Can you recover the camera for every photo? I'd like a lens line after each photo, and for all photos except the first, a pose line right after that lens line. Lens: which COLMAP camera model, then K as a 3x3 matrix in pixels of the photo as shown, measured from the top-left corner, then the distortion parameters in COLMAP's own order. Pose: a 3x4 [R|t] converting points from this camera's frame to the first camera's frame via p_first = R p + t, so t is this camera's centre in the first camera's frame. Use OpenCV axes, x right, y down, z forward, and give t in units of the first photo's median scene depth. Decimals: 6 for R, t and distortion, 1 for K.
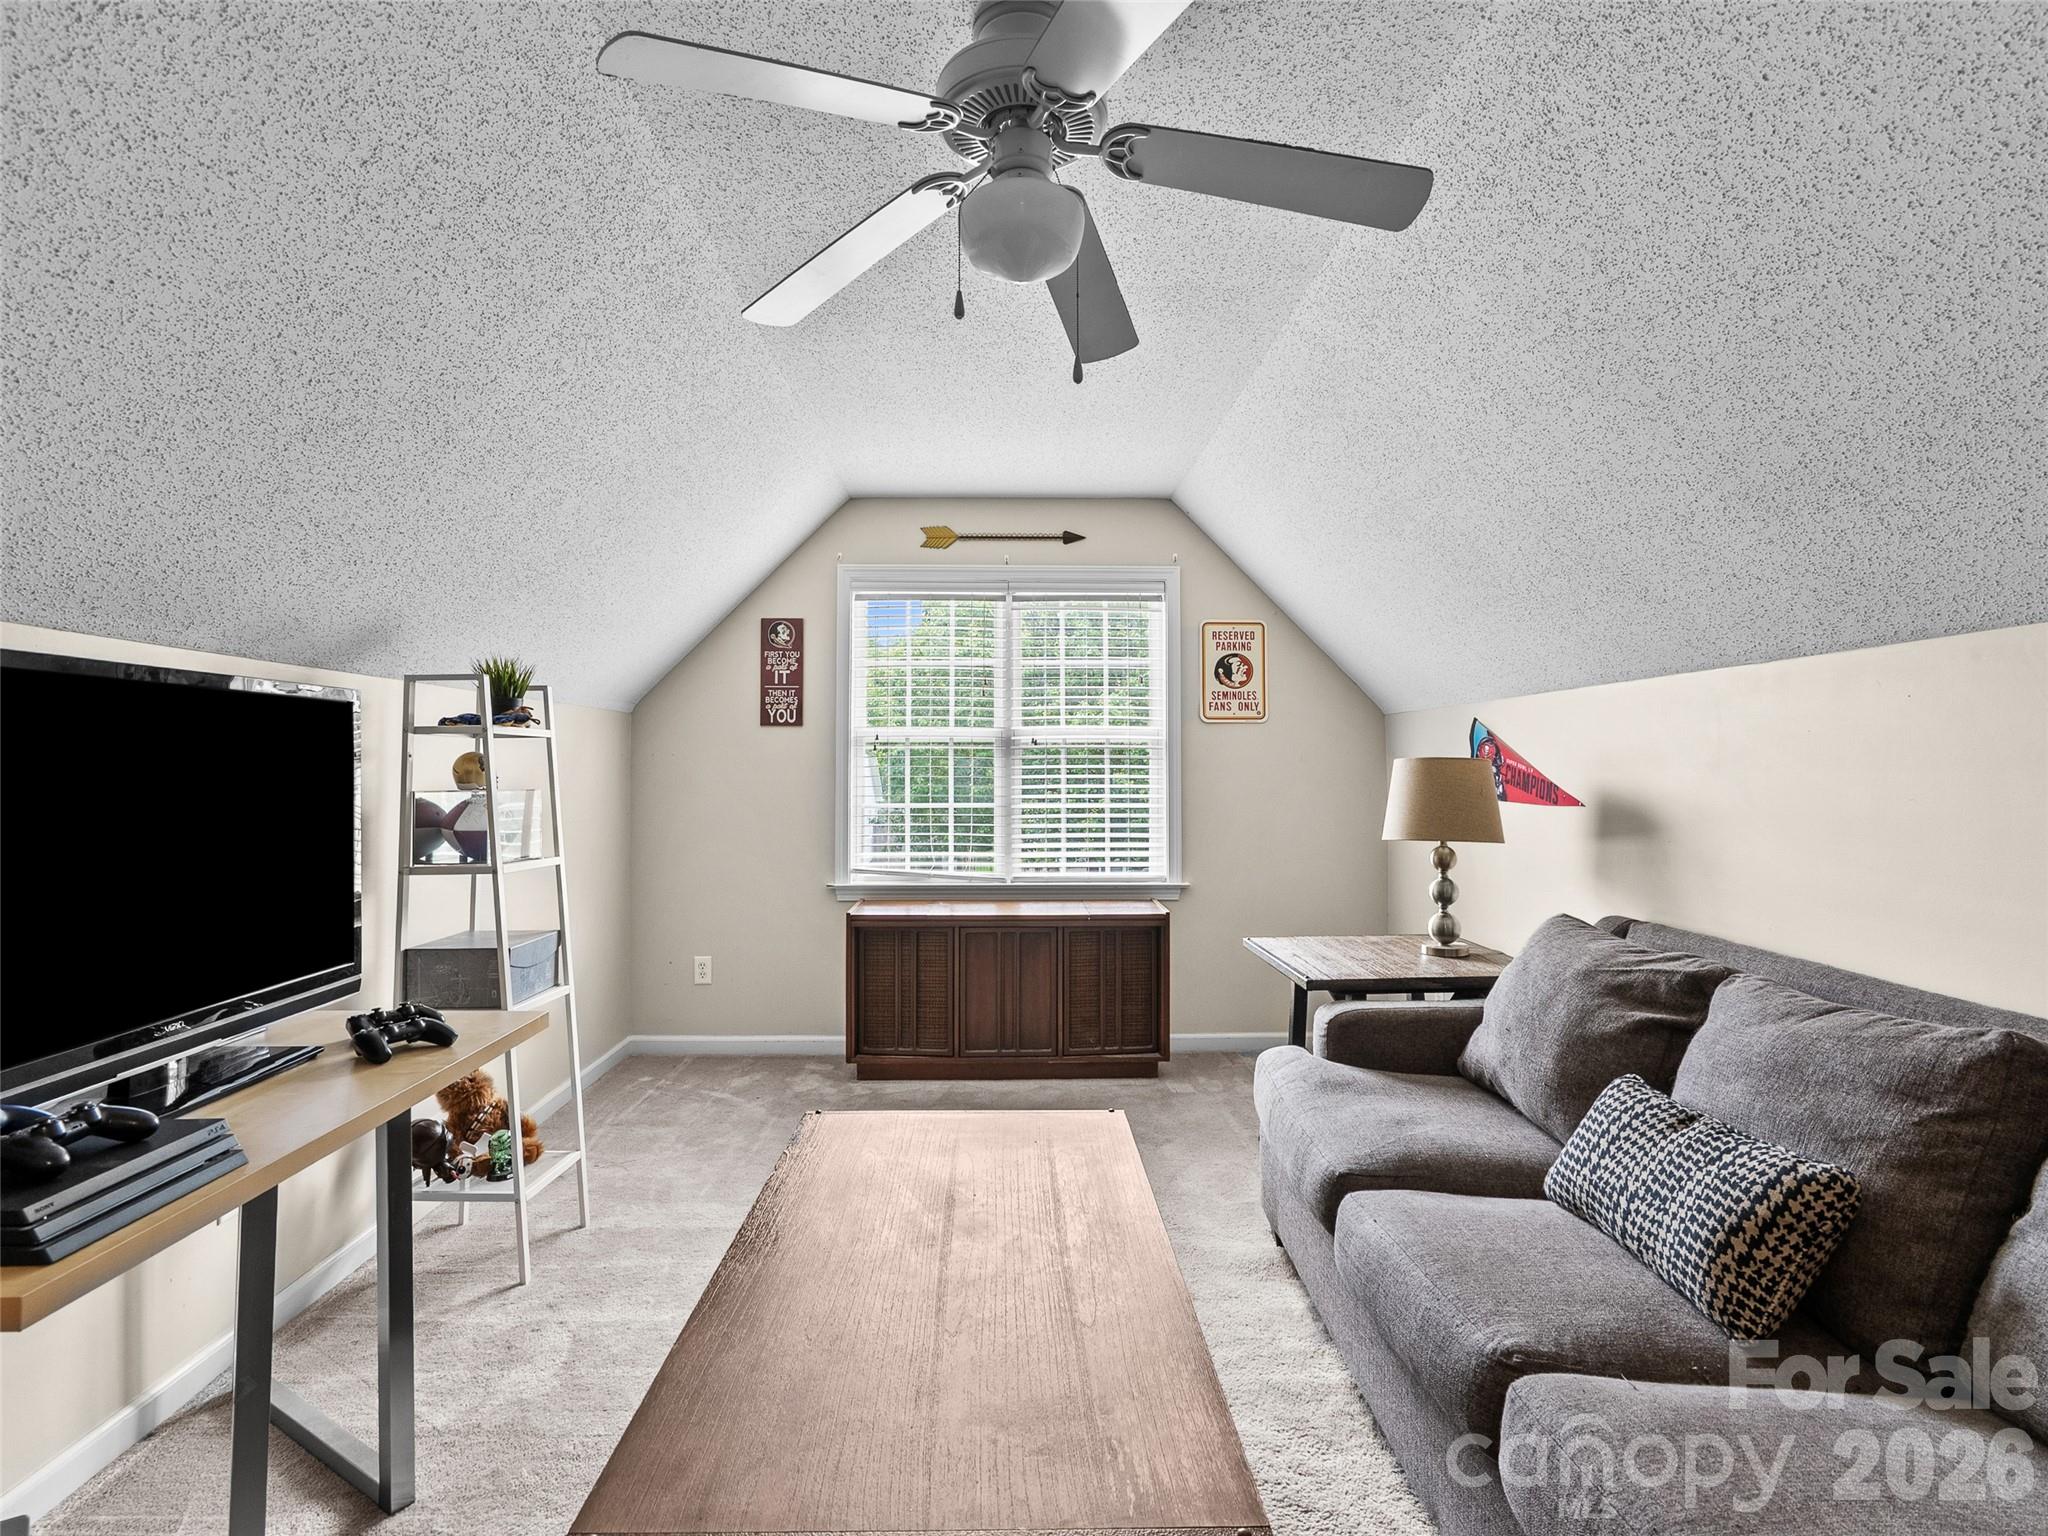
lens RADIAL K [[1057.1, 0, 1024.0], [0, 1057.1, 748.0], [0, 0, 1]] dist [-0.007878, 0.004531]
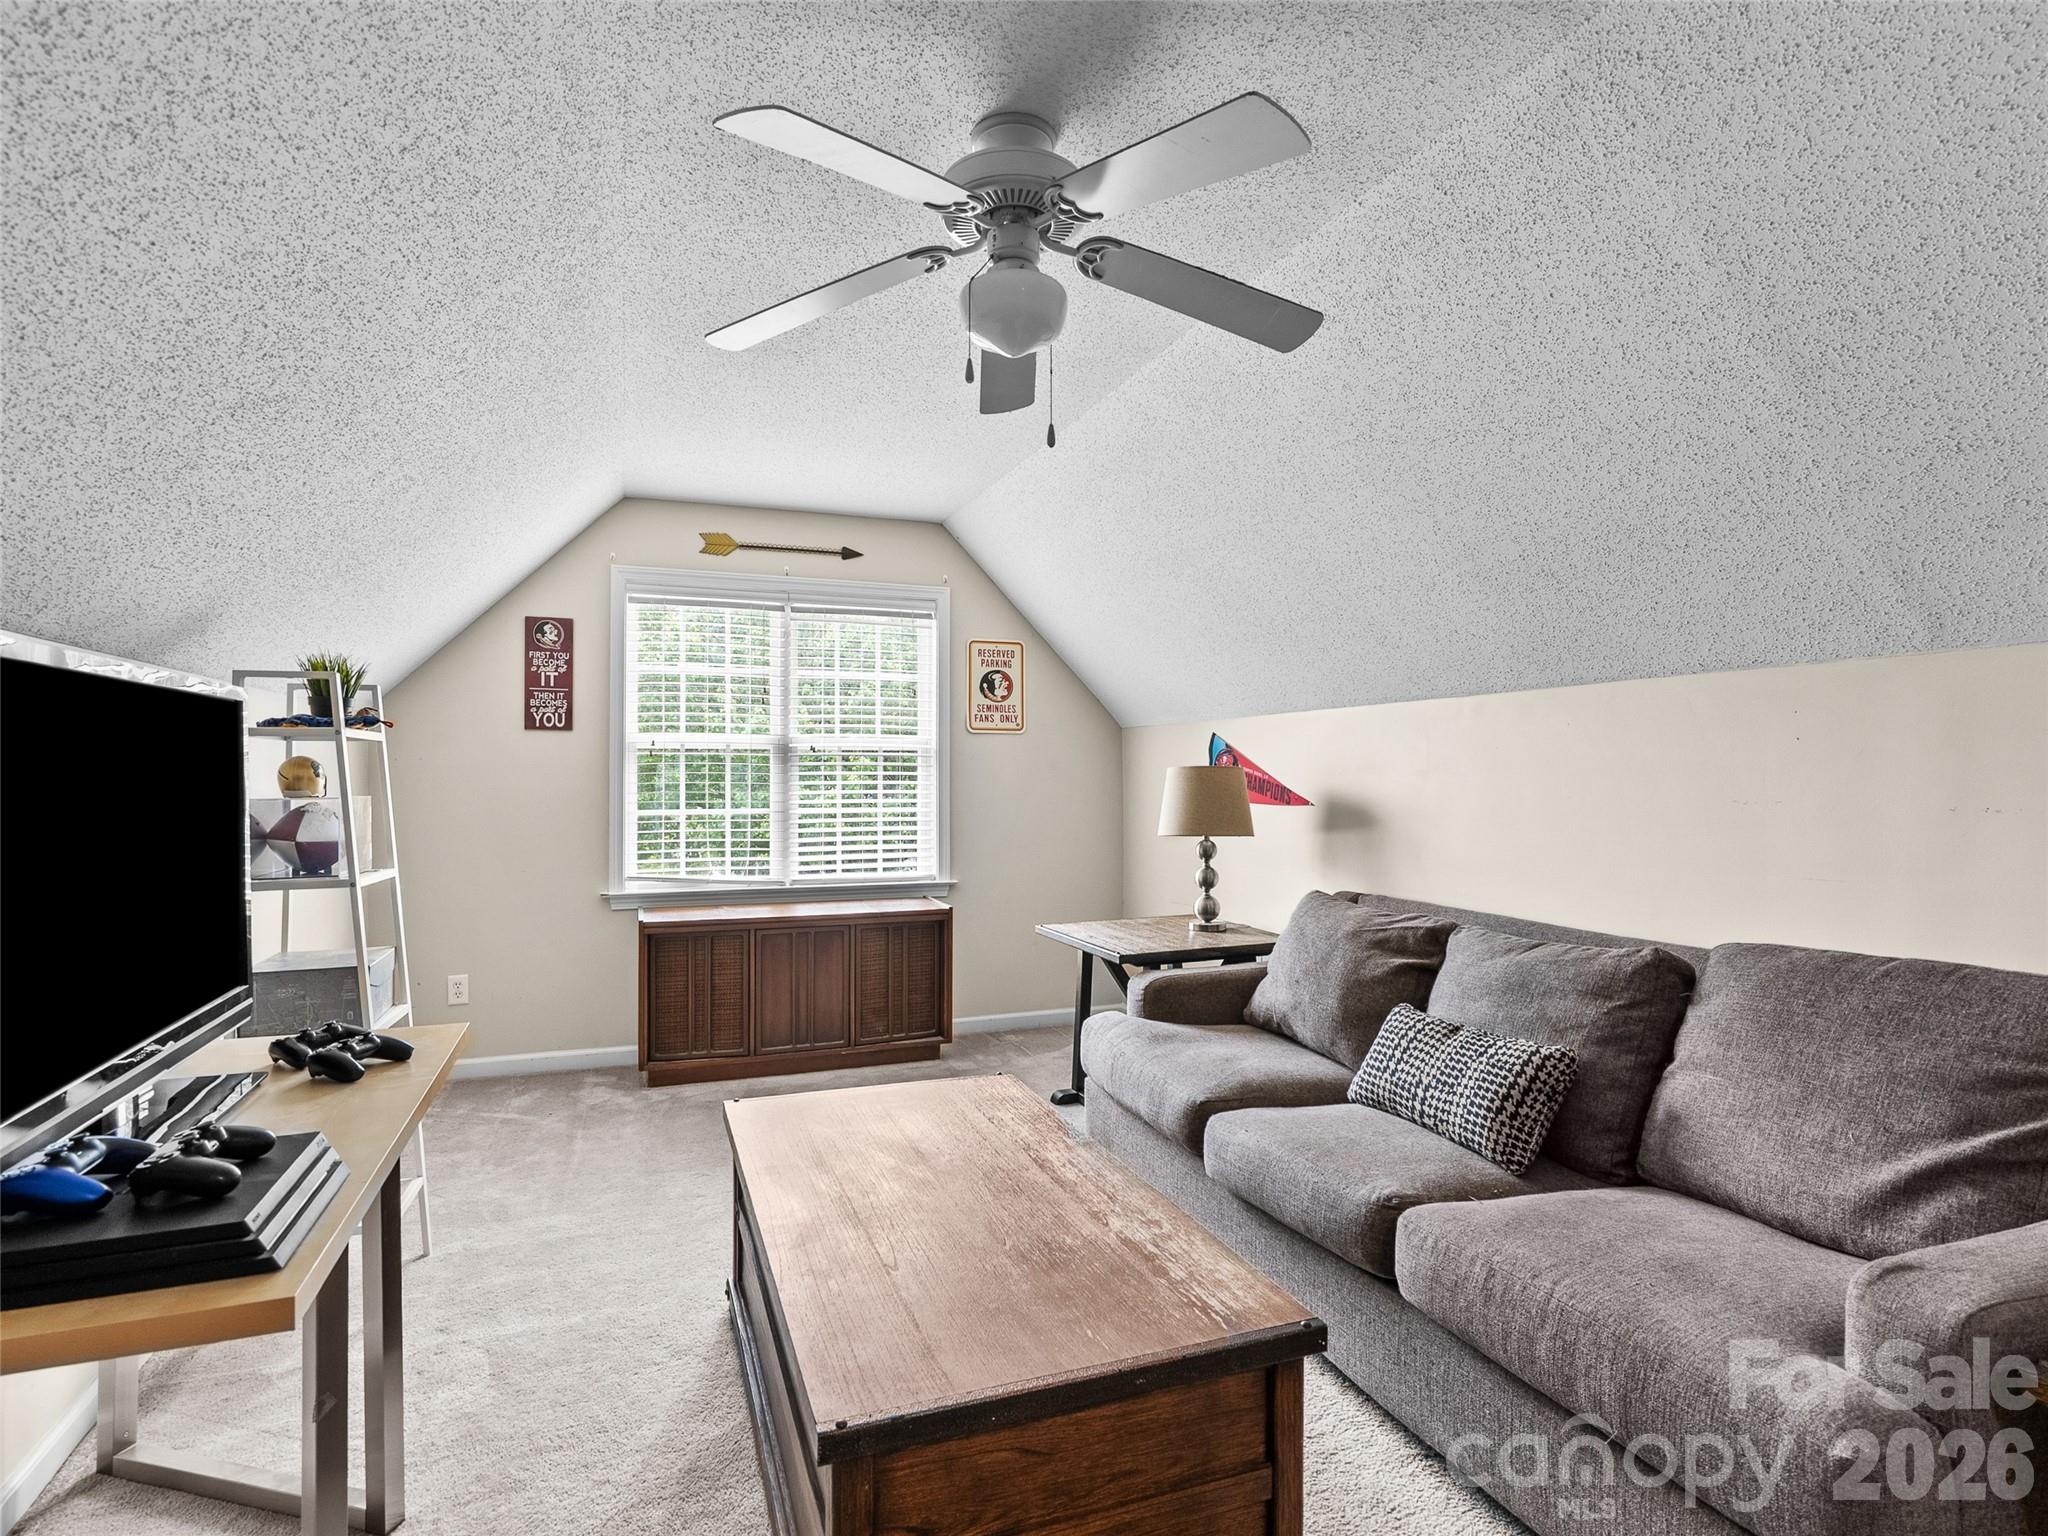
lens RADIAL K [[1057.1, 0, 1011.5], [0, 1057.1, 779.5], [0, 0, 1]] dist [-0.007878, 0.004531]
pose [[0.942849, -0.000464, 0.333219, -0.311029], [-0.007334, 0.999728, 0.022143, -0.000989], [-0.333138, -0.023322, 0.942589, -0.083608]]
